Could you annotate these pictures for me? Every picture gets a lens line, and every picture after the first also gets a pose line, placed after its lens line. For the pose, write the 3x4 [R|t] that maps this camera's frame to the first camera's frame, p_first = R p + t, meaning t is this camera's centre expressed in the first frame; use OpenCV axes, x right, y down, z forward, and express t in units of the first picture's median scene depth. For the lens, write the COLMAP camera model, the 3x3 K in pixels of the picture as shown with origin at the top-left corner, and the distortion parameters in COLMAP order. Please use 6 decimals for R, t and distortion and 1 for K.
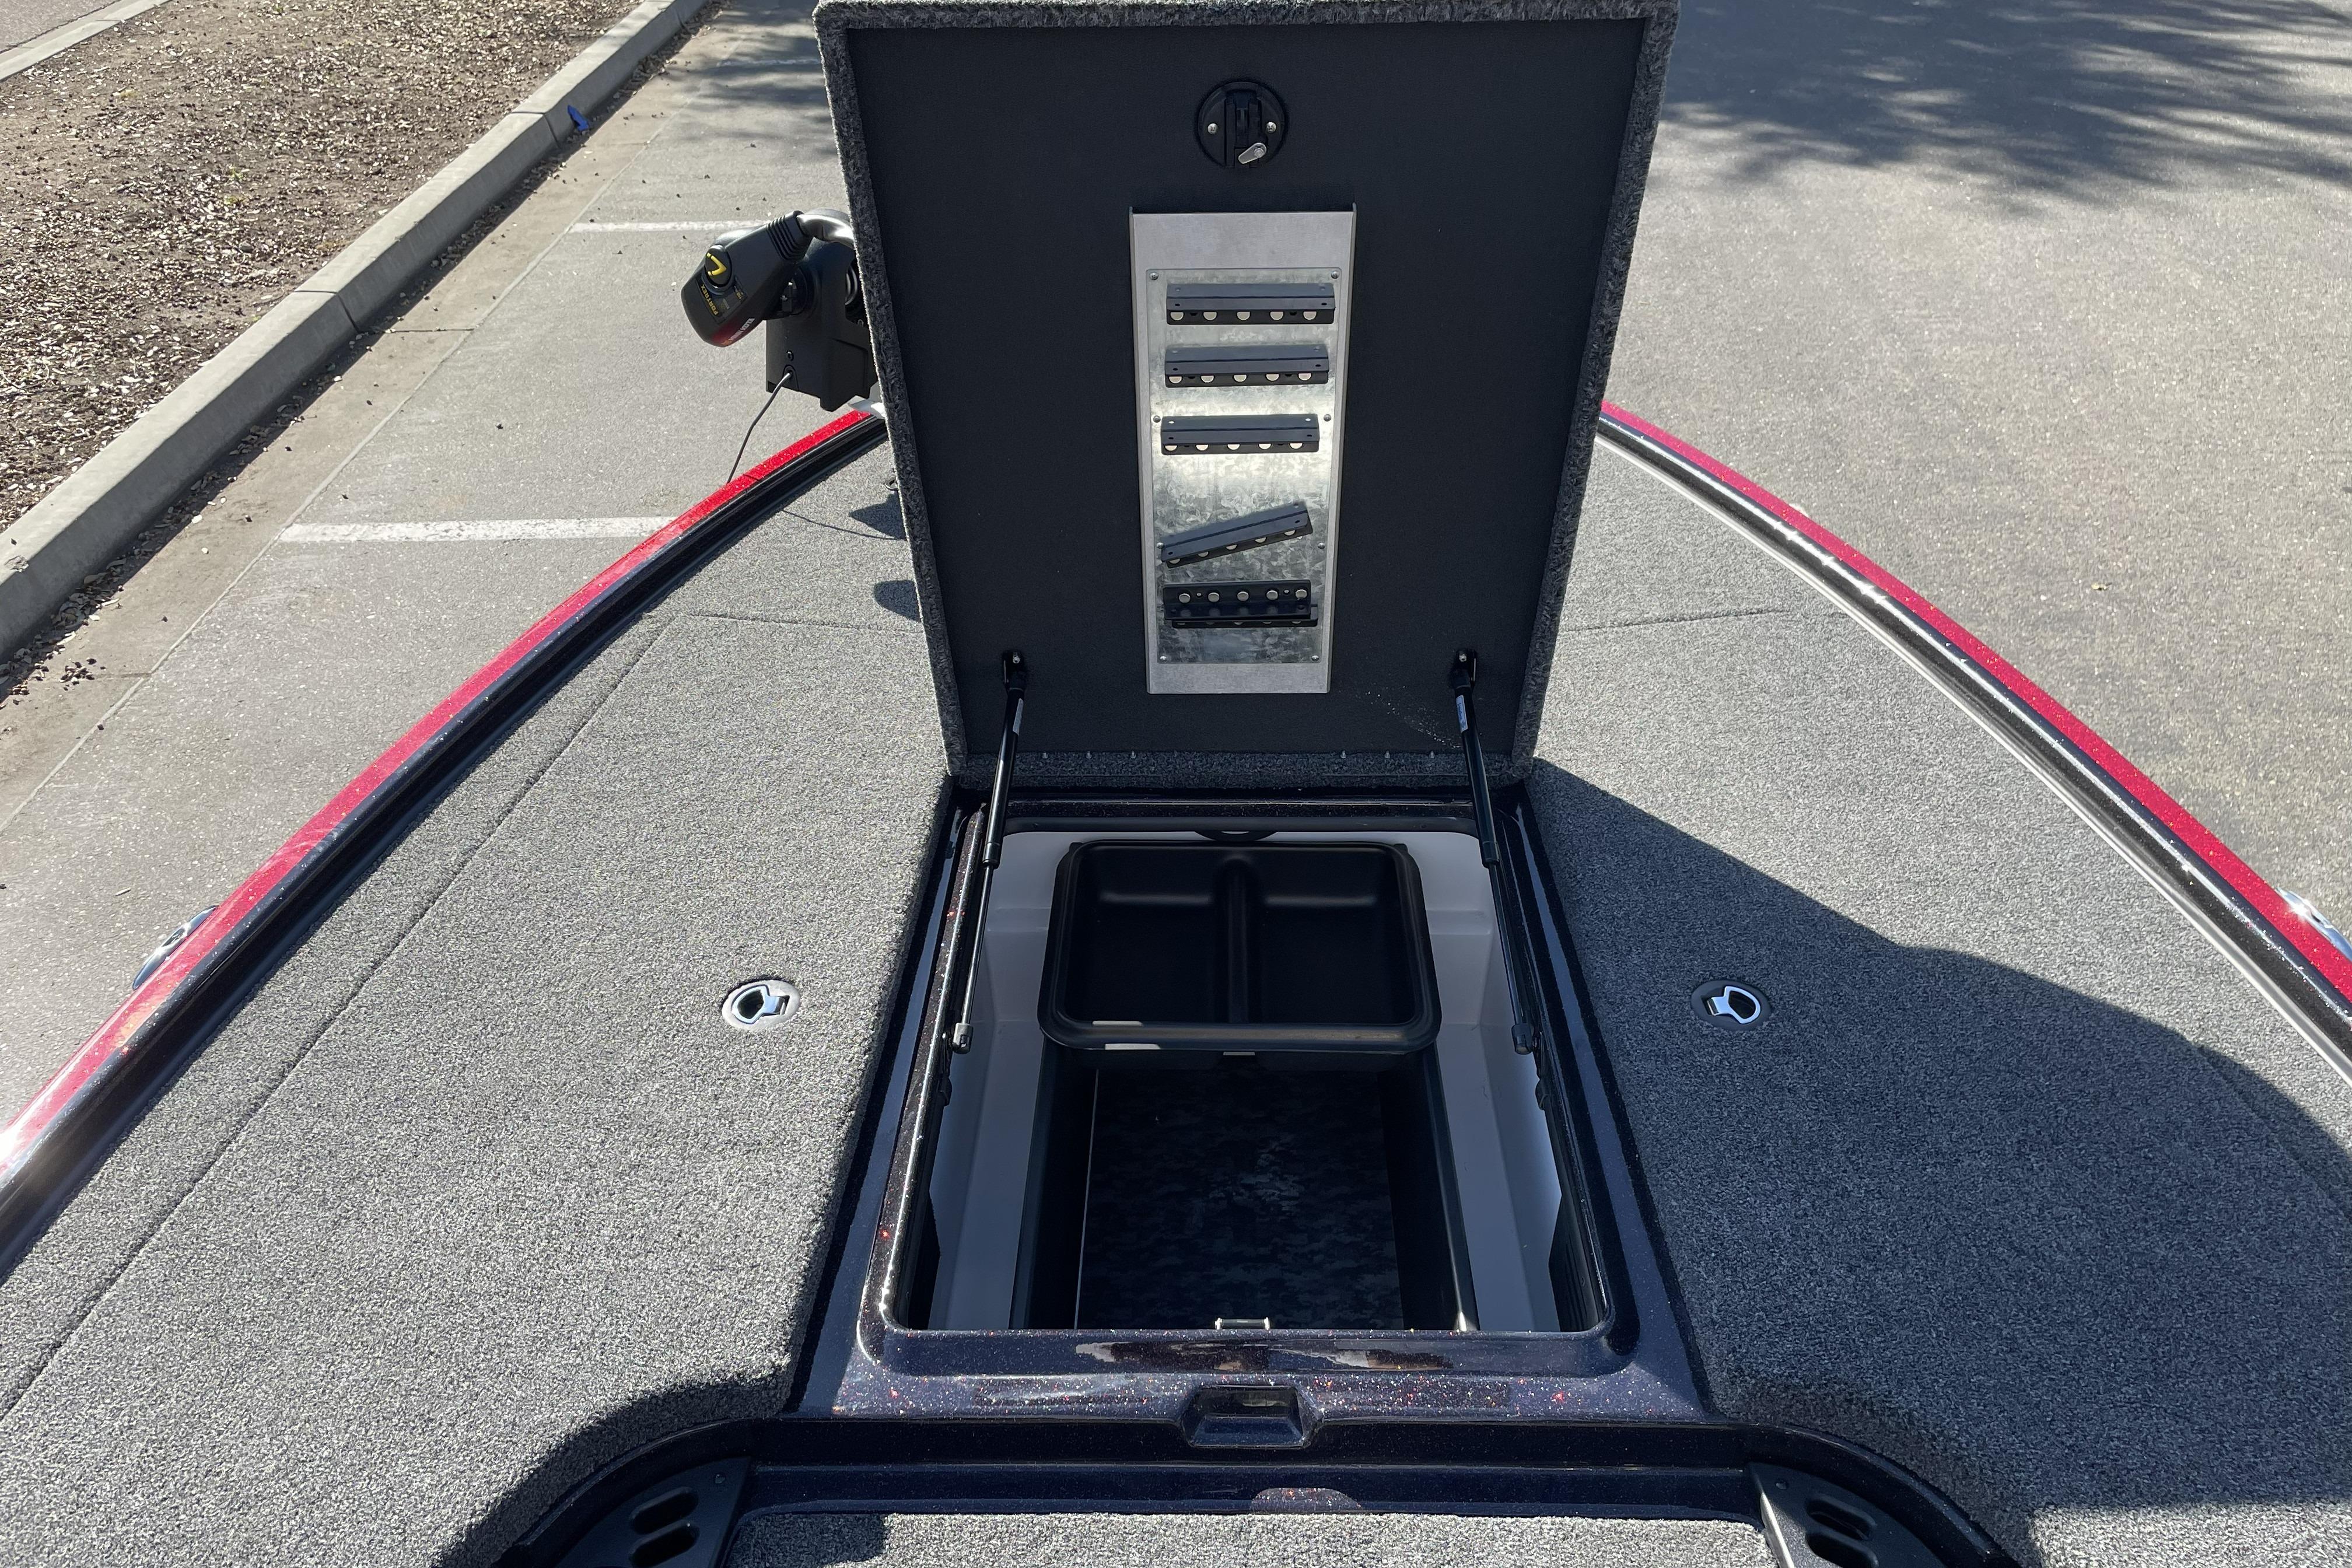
lens RADIAL K [[1790.3, 0, 1181.4], [0, 1790.3, 780.0], [0, 0, 1]] dist [0.084800, -0.110809]
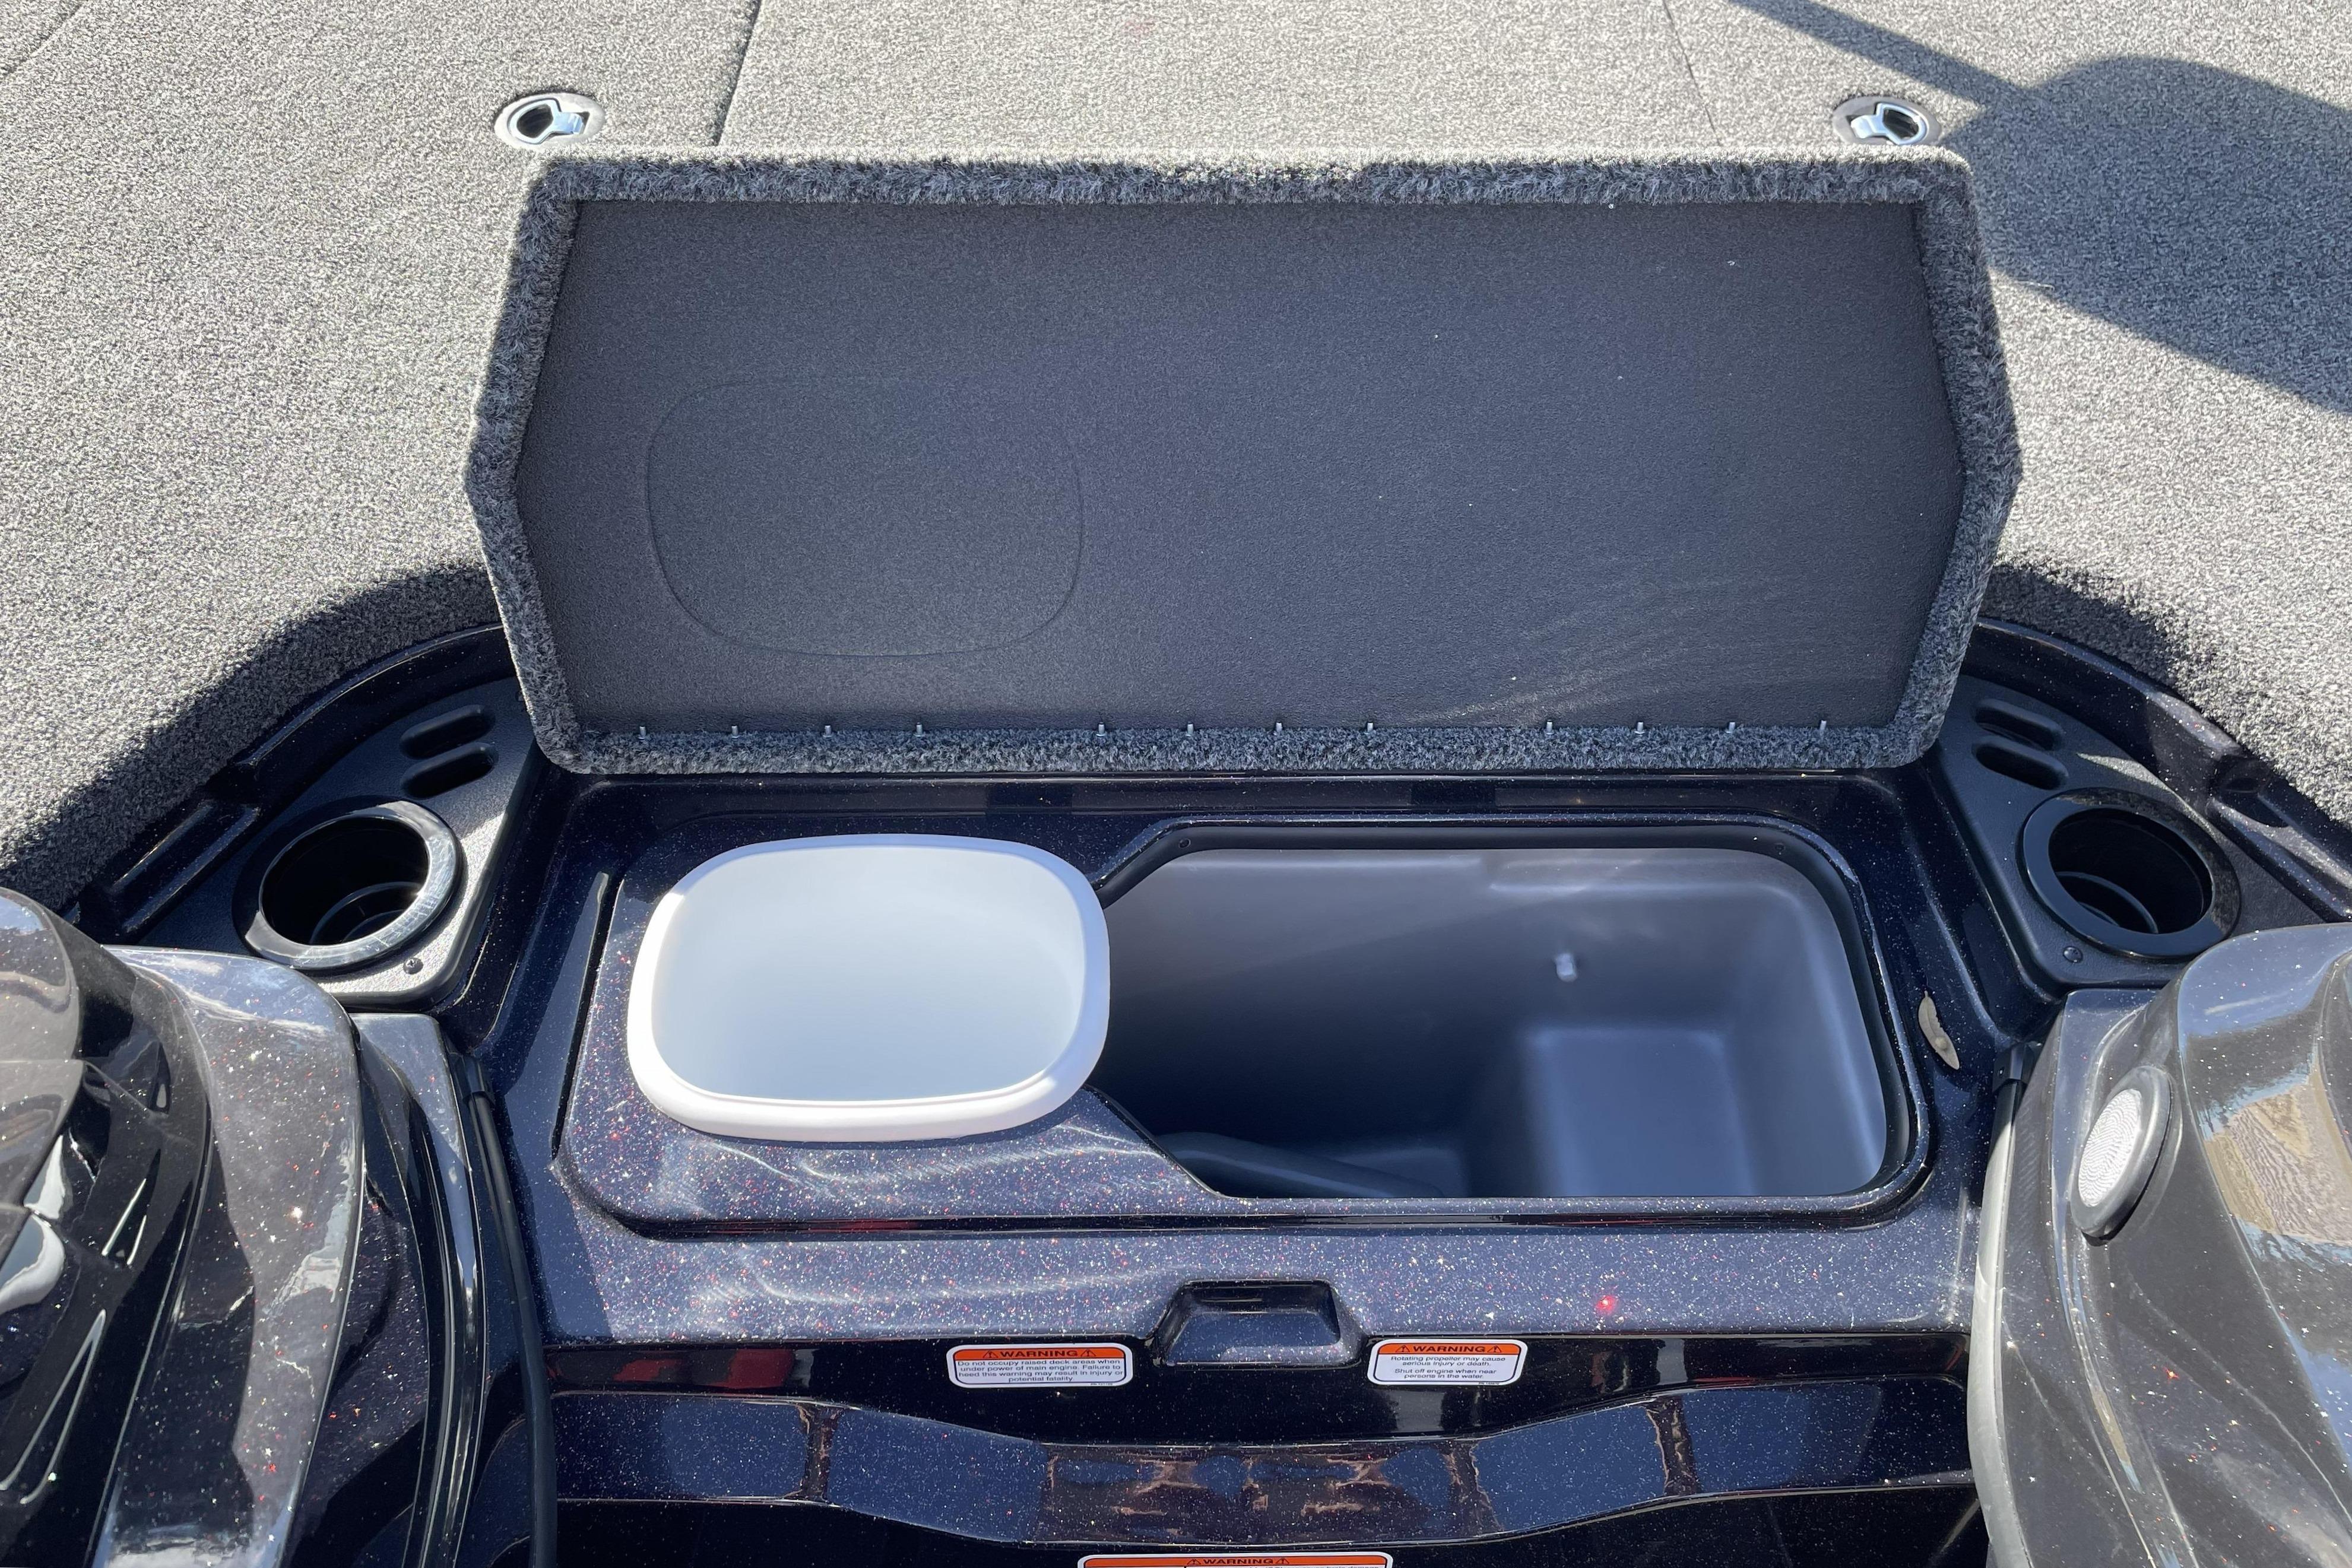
lens RADIAL K [[1790.1, 0, 1186.9], [0, 1790.1, 790.8], [0, 0, 1]] dist [0.084800, -0.110809]
pose [[0.999018, -0.006538, 0.043819, -0.015125], [-0.006665, 0.955612, 0.294554, 0.179539], [-0.043800, -0.294557, 0.954630, 0.241818]]
